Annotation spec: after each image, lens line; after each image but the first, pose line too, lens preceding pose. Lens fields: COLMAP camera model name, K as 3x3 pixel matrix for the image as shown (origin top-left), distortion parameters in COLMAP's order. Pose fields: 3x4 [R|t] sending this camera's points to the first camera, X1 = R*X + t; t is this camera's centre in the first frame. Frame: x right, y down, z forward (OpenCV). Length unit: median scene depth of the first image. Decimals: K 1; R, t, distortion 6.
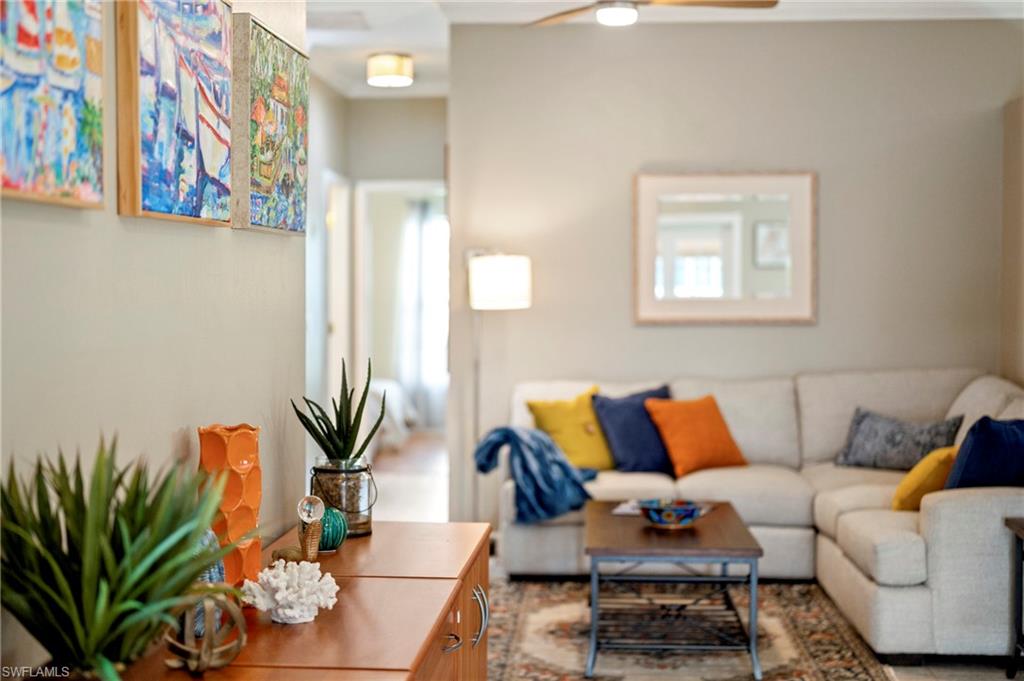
lens RADIAL K [[1442.6, 0, 510.9], [0, 1442.6, 338.6], [0, 0, 1]] dist [0.048158, 0.000000]
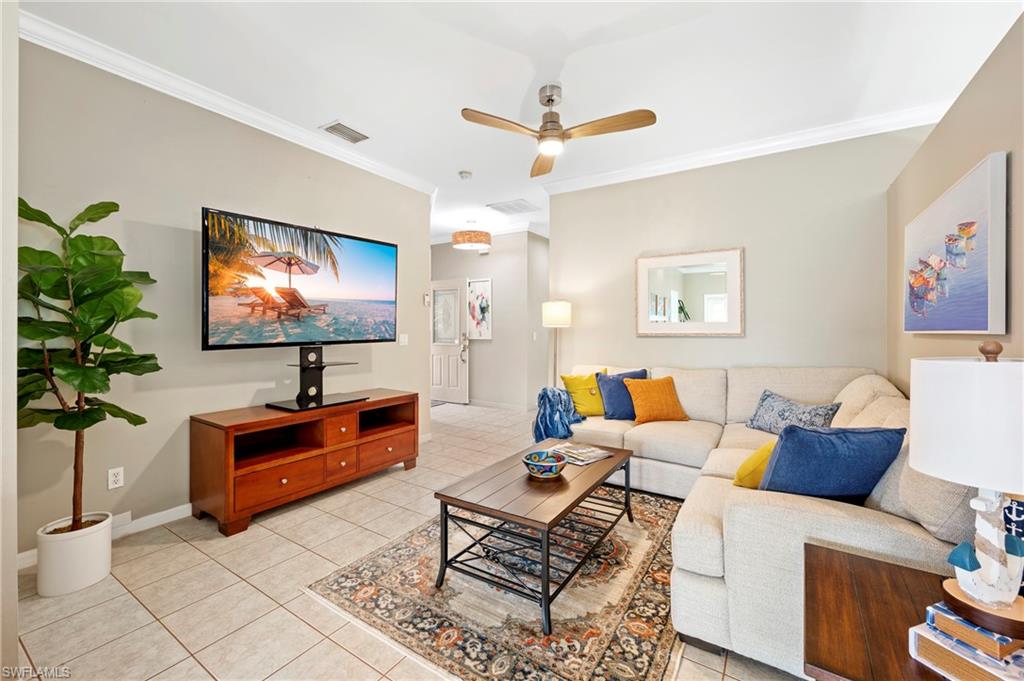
lens RADIAL K [[415.9, 0, 506.3], [0, 415.9, 325.0], [0, 0, 1]] dist [-0.000343, 0.000116]
pose [[0.878457, -0.002786, -0.477814, 0.212021], [-0.017593, 0.999116, -0.038171, -0.001143], [0.477498, 0.041938, 0.877631, 0.472501]]
